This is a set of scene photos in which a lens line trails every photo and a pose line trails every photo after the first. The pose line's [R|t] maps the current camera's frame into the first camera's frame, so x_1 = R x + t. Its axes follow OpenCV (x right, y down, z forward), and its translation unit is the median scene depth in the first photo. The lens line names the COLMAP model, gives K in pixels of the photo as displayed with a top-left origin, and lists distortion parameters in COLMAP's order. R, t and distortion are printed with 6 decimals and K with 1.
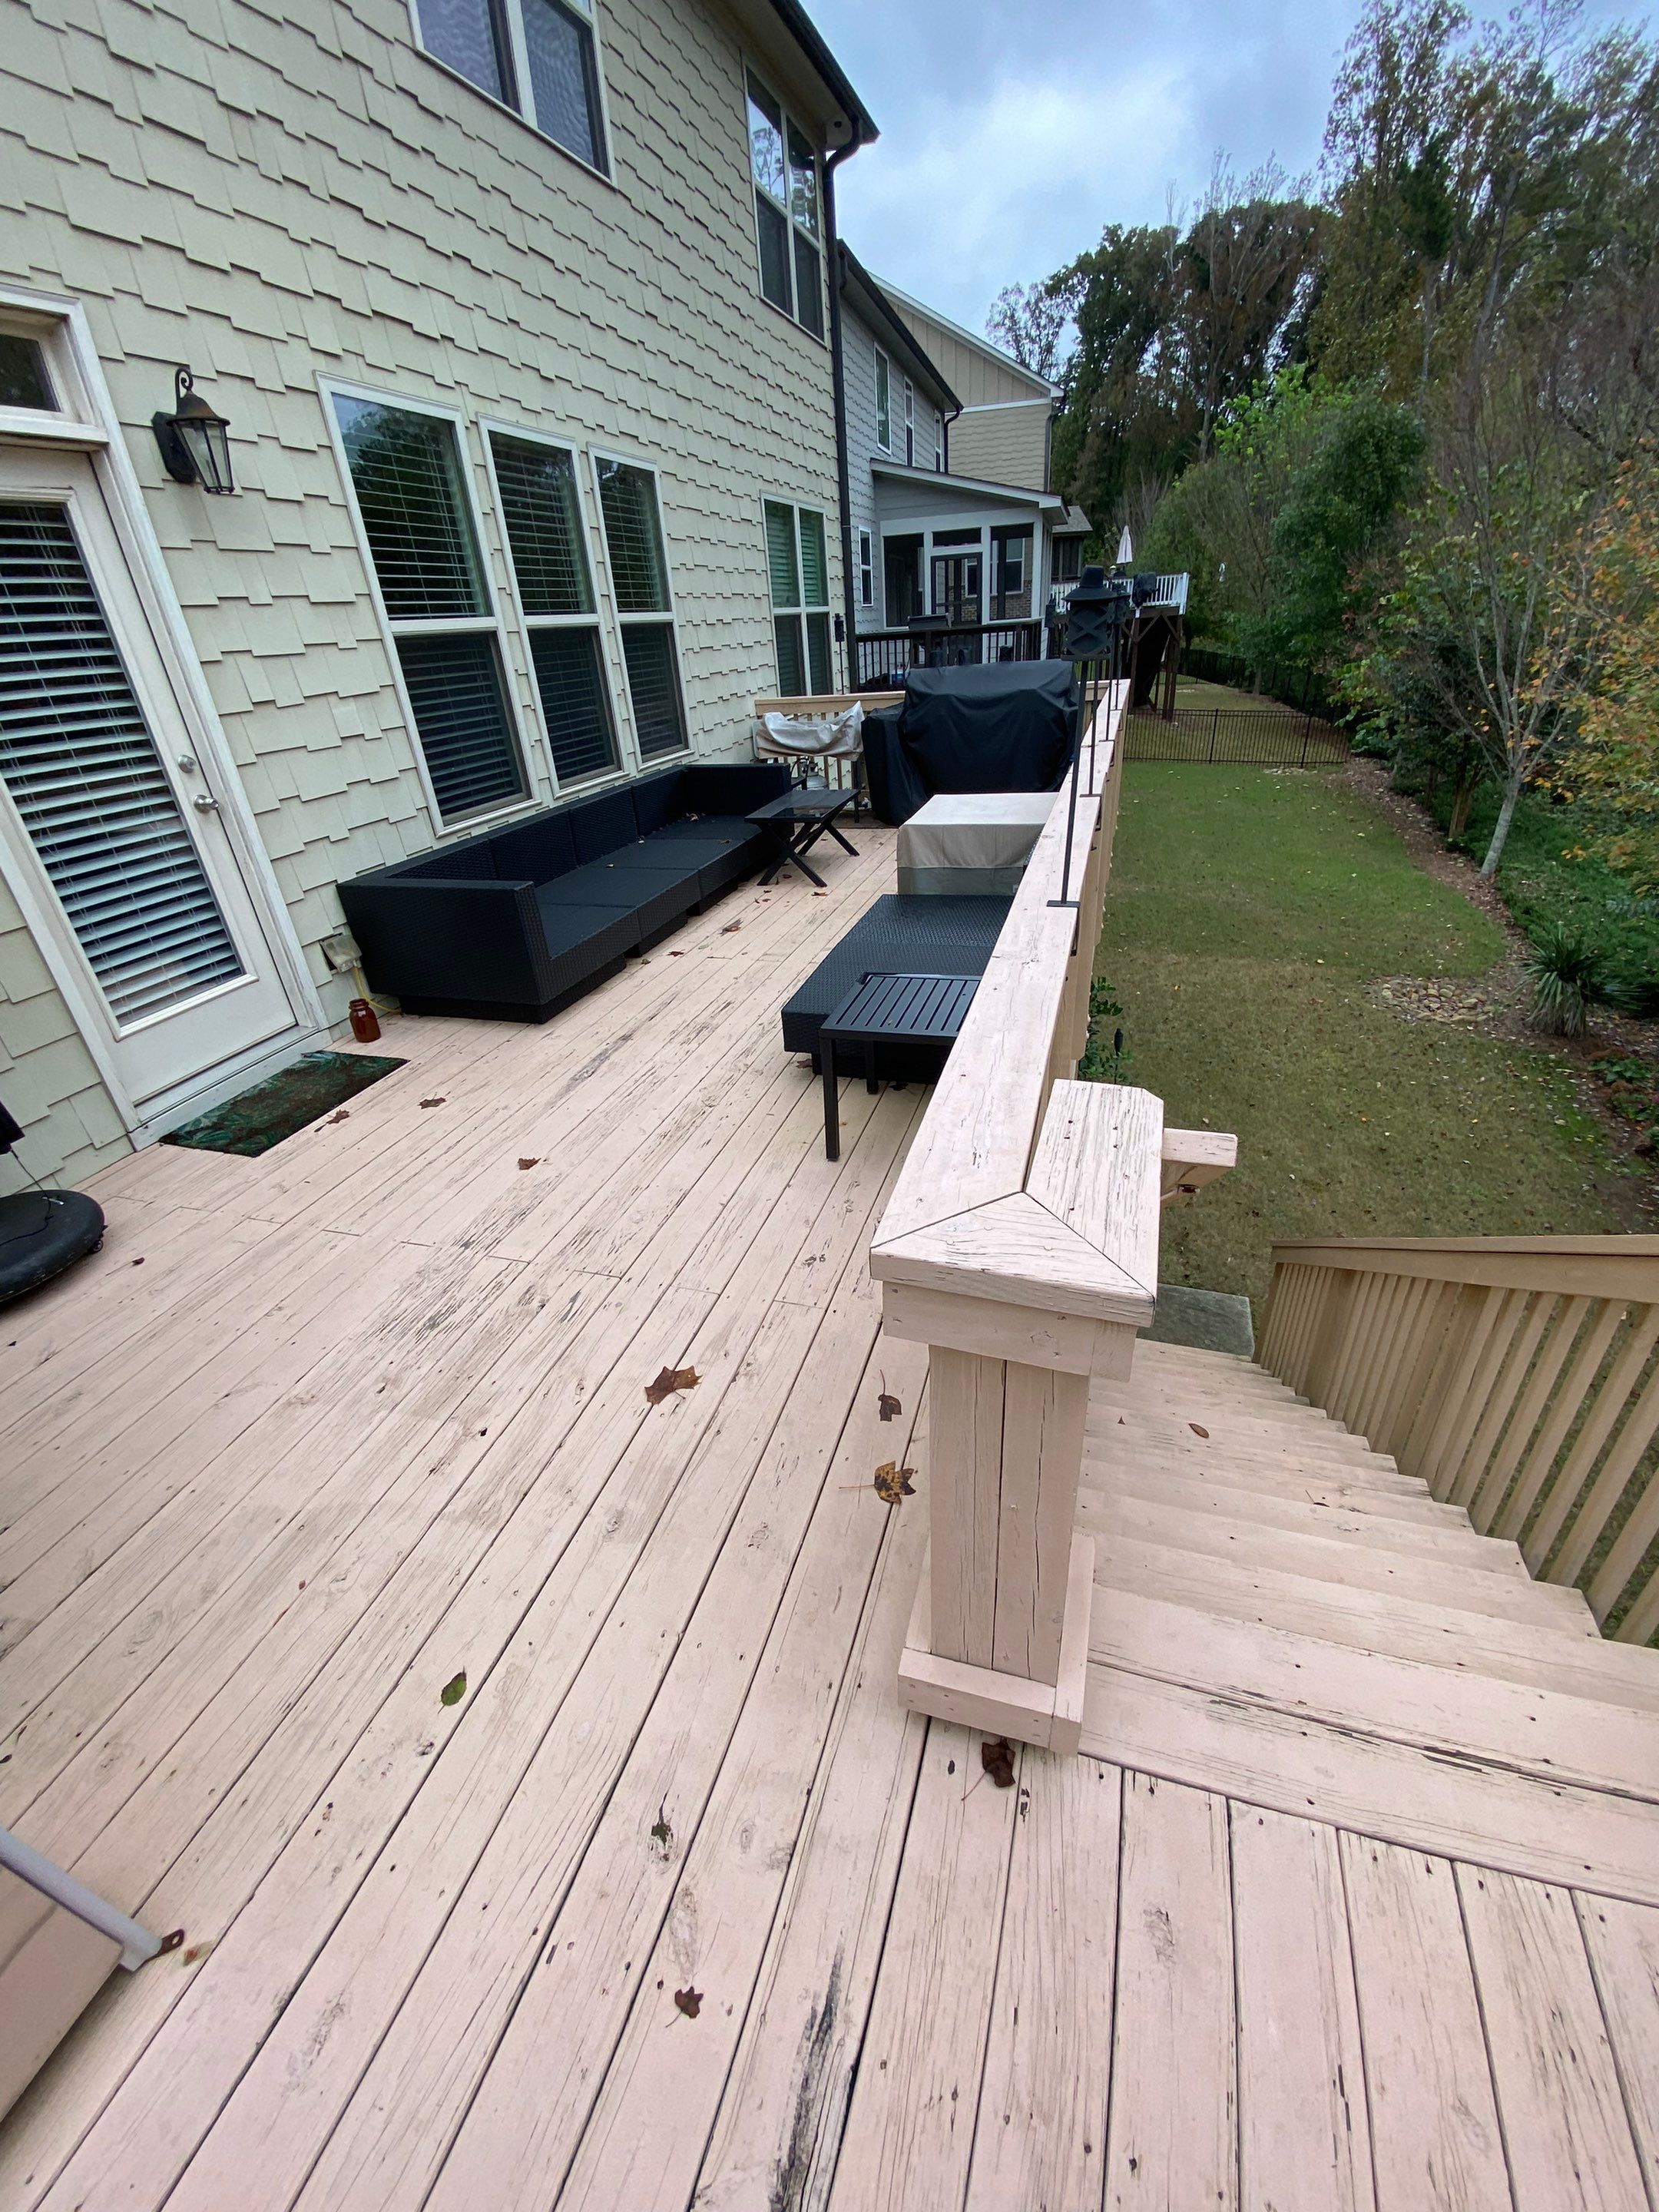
lens RADIAL K [[891.8, 0, 829.2], [0, 891.8, 1102.1], [0, 0, 1]] dist [0.017679, -0.019518]
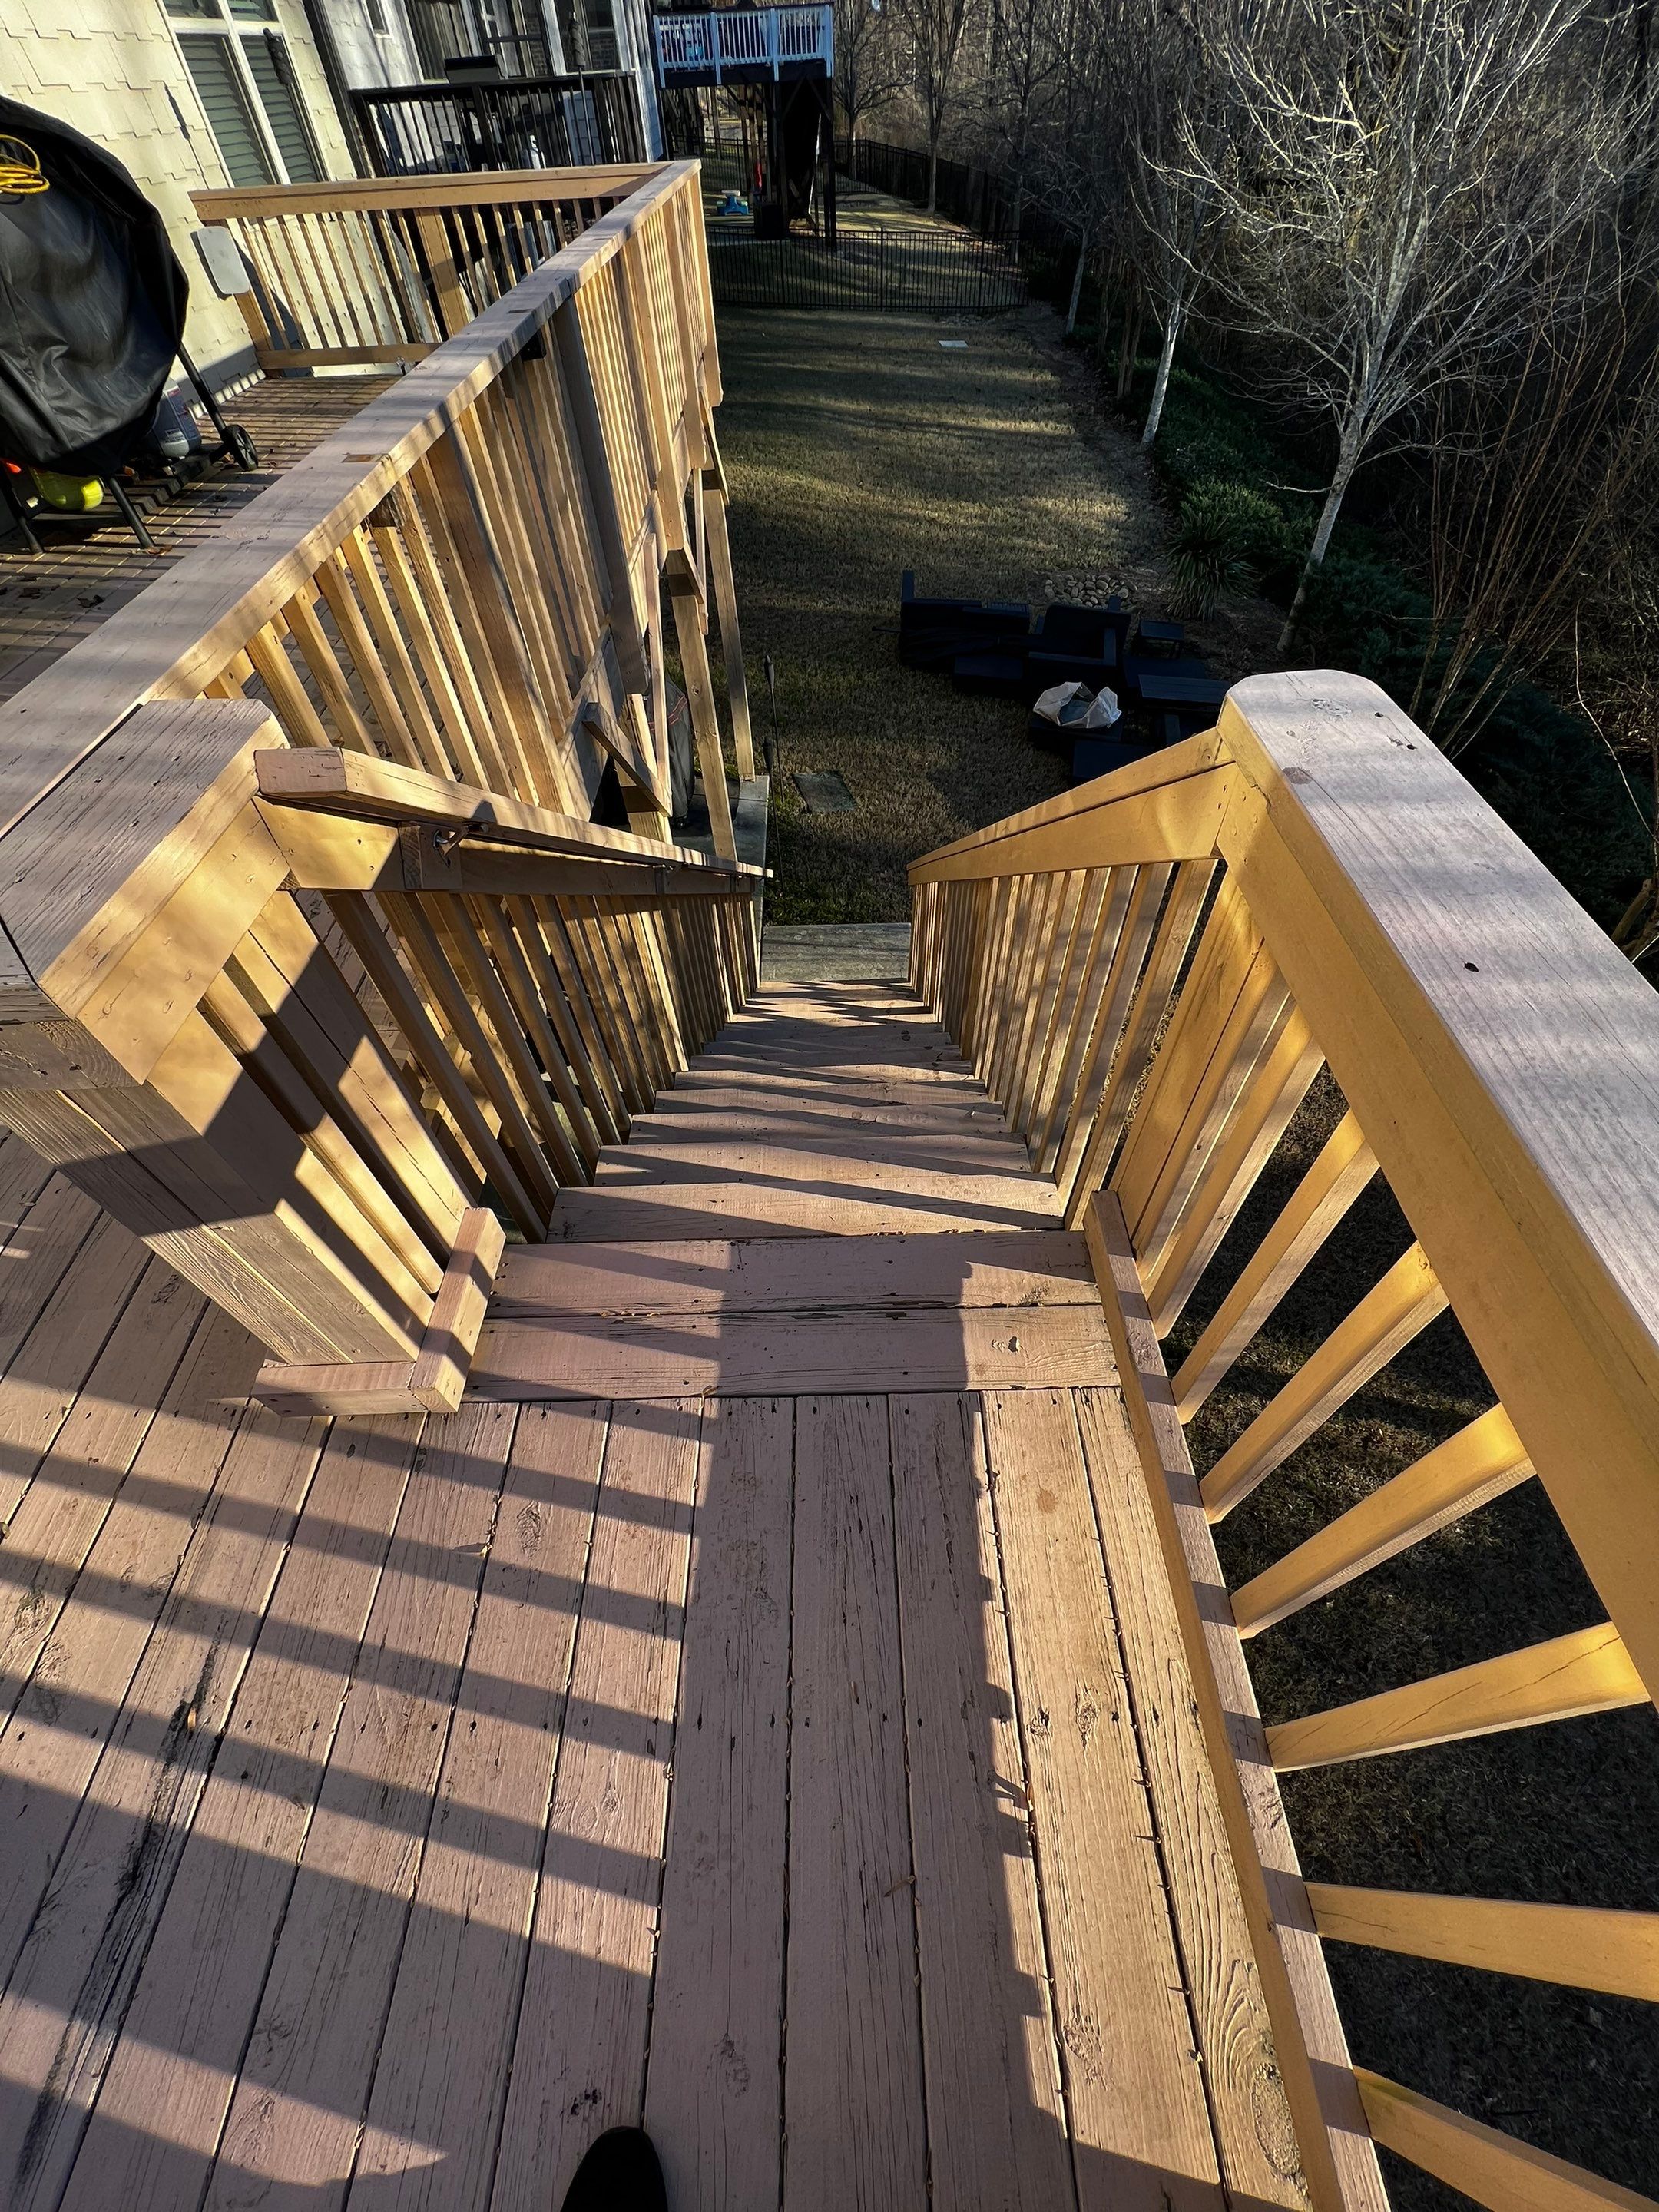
lens RADIAL K [[884.9, 0, 835.8], [0, 884.9, 1099.7], [0, 0, 1]] dist [-0.001144, 0.000201]
pose [[0.949021, -0.220856, 0.224904, 0.159775], [0.127529, 0.921517, 0.366802, 0.023682], [-0.288263, -0.319421, 0.902704, 0.019362]]
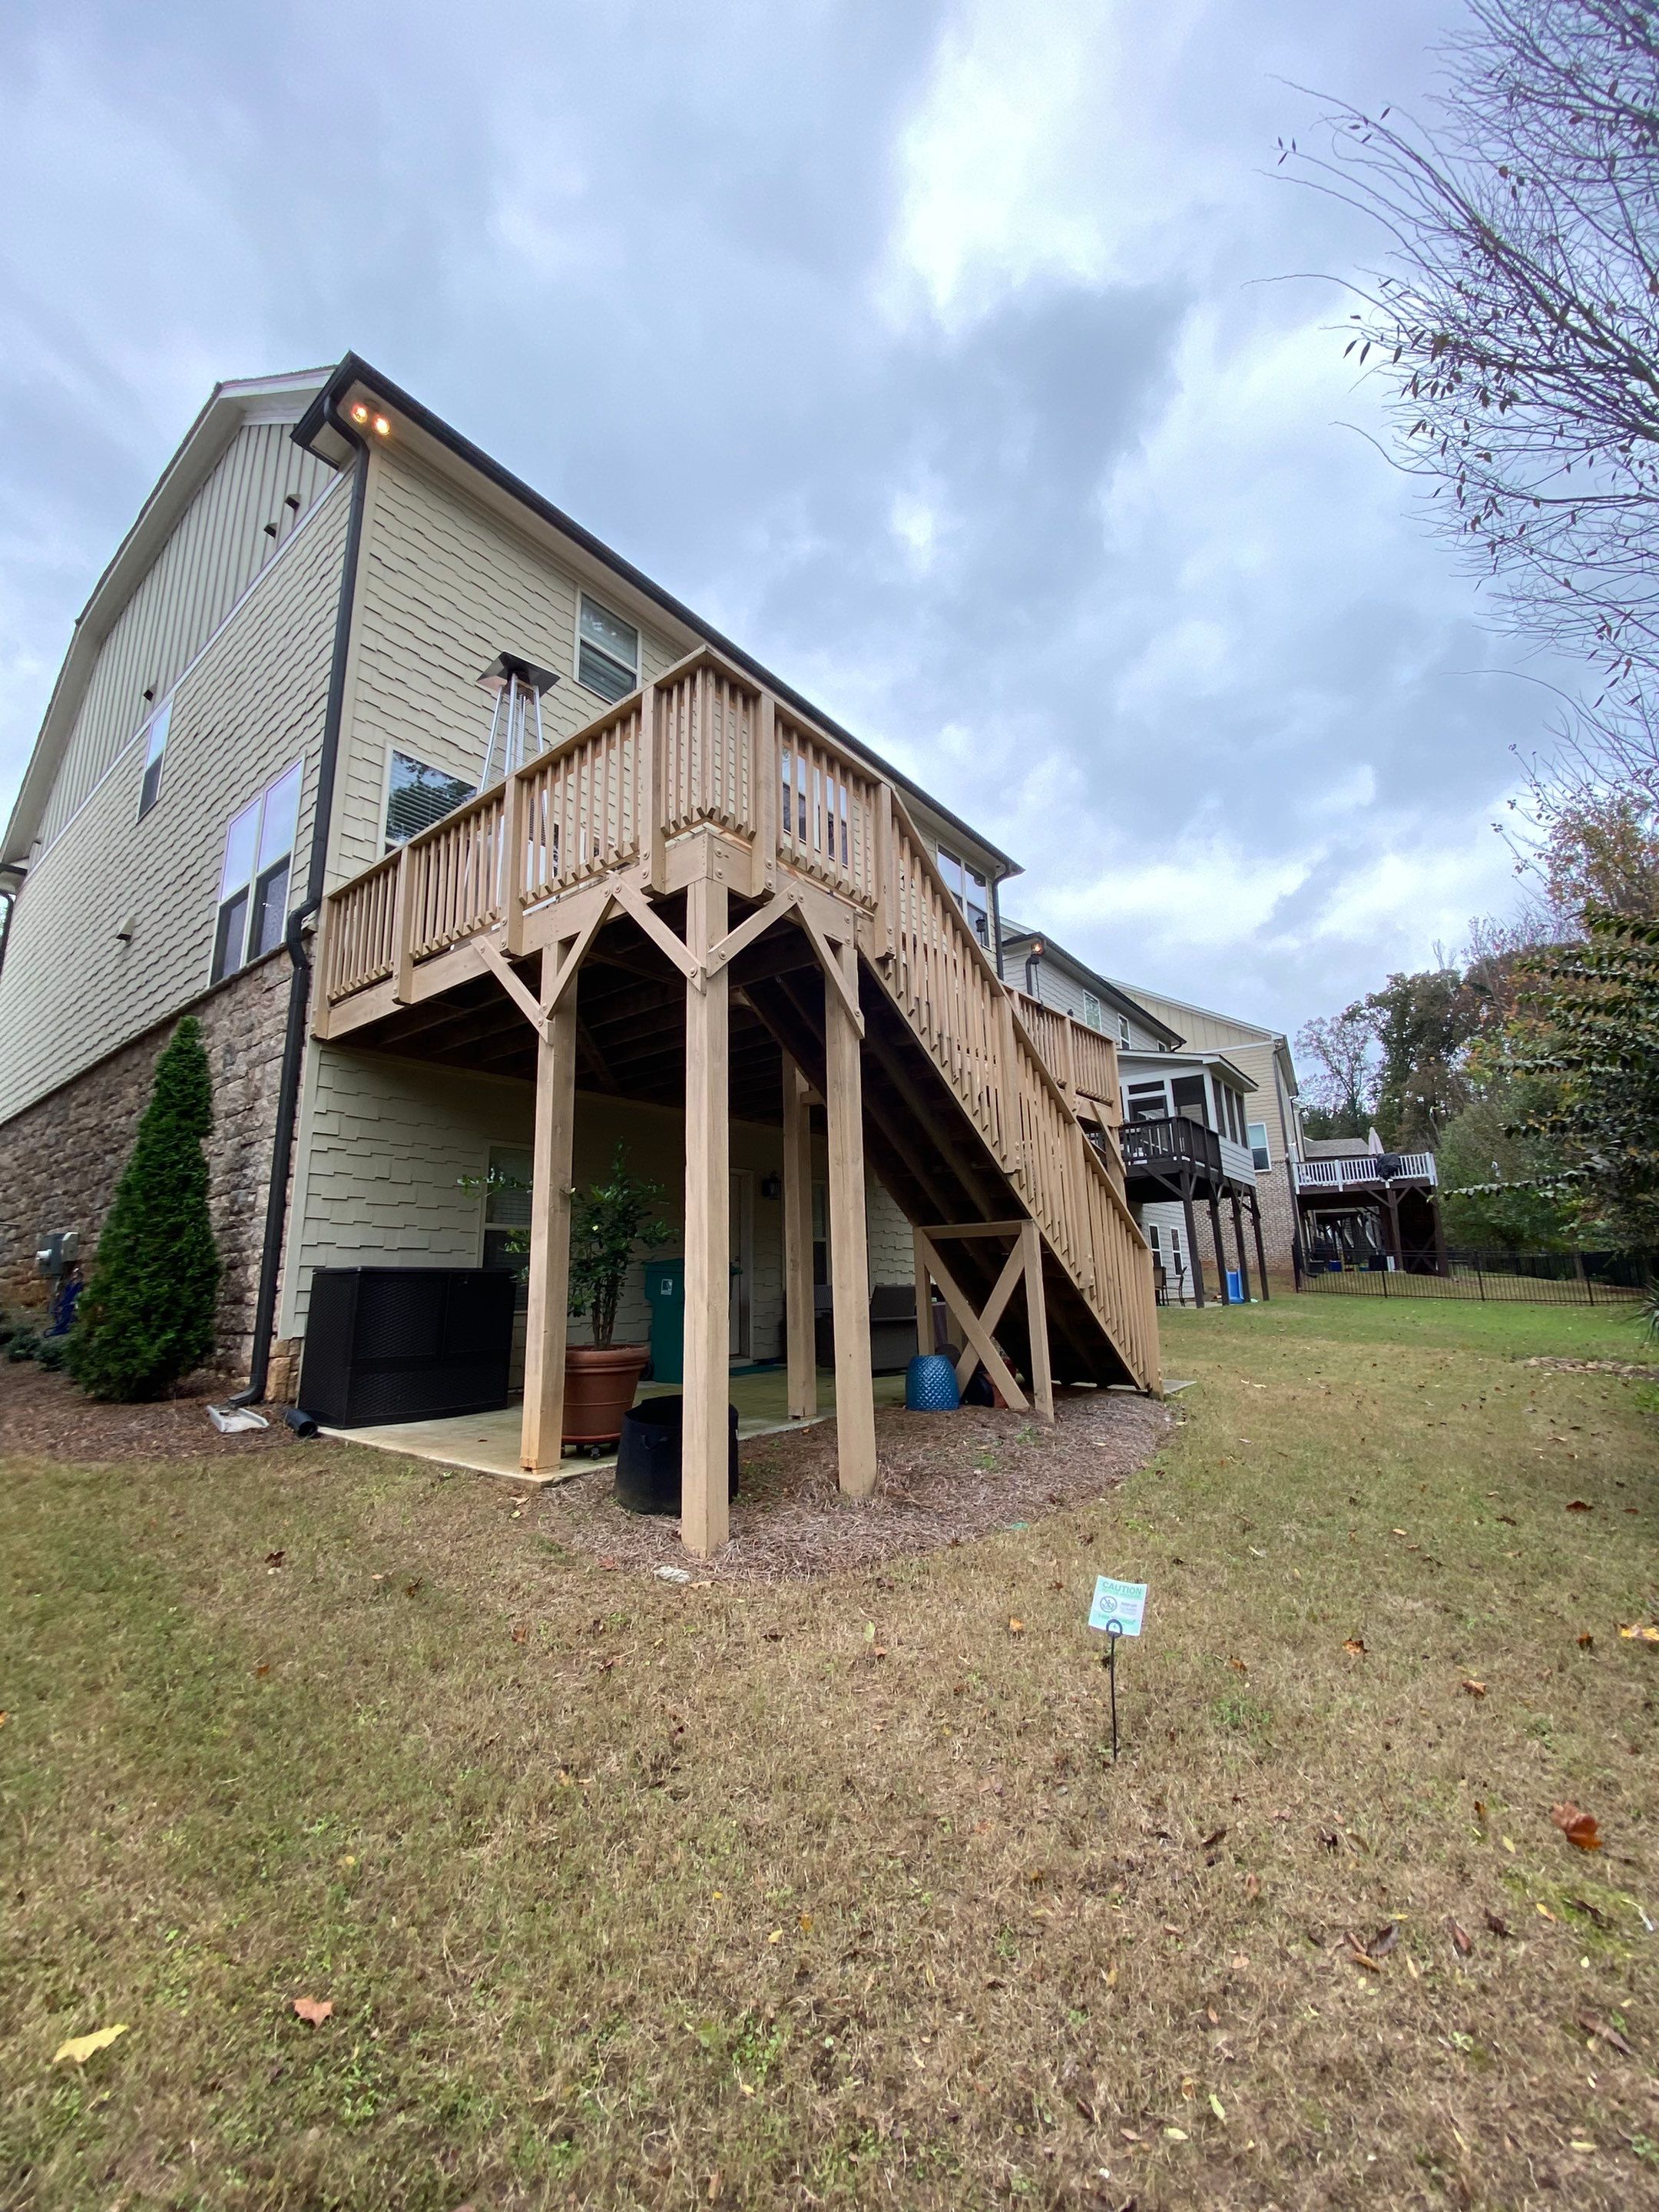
lens RADIAL K [[891.8, 0, 829.2], [0, 891.8, 1102.1], [0, 0, 1]] dist [0.017679, -0.019518]
pose [[0.931870, -0.038290, -0.360765, 0.726538], [-0.198418, 0.778719, -0.595170, 1.222088], [0.303723, 0.626204, 0.718068, -0.509673]]
